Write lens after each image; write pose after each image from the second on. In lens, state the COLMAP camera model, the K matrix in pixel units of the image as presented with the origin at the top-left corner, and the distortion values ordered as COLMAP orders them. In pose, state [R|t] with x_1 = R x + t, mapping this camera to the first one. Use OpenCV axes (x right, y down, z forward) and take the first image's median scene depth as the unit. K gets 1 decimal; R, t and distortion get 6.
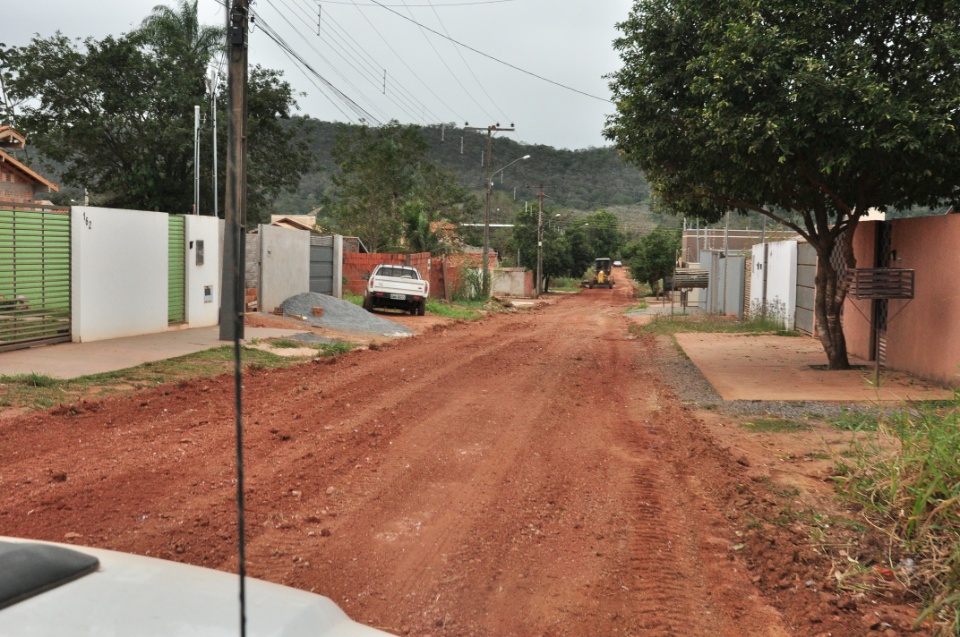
lens RADIAL K [[1152.5, 0, 480.1], [0, 1152.5, 318.0], [0, 0, 1]] dist [0.221538, 0.000000]
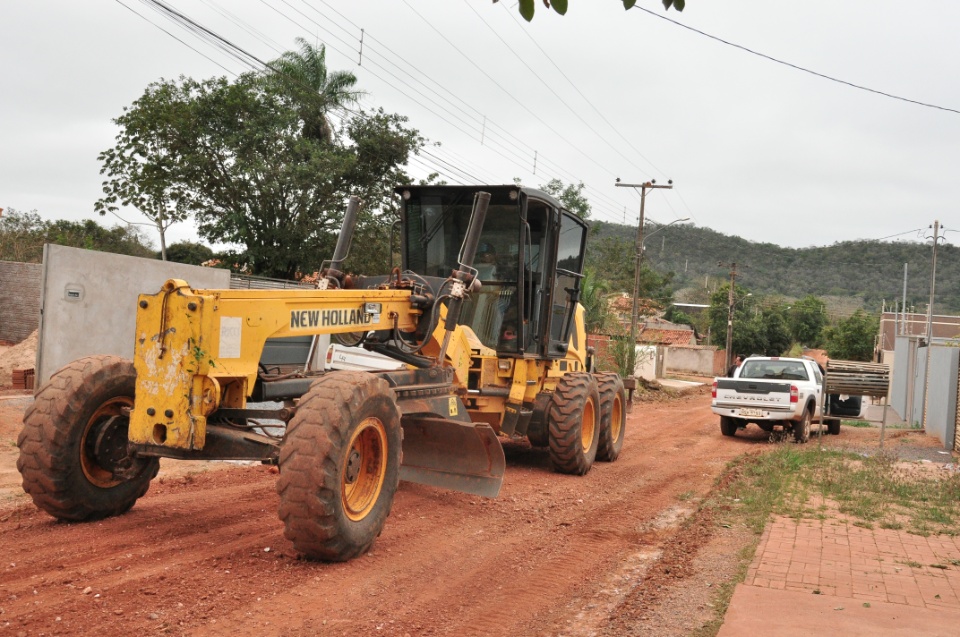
lens RADIAL K [[934.5, 0, 480.5], [0, 934.5, 318.3], [0, 0, 1]] dist [0.001802, 0.000000]
pose [[0.968804, 0.047271, -0.243278, 0.038435], [-0.063079, 0.996345, -0.057602, -0.008691], [0.239666, 0.071151, 0.968245, 0.173431]]
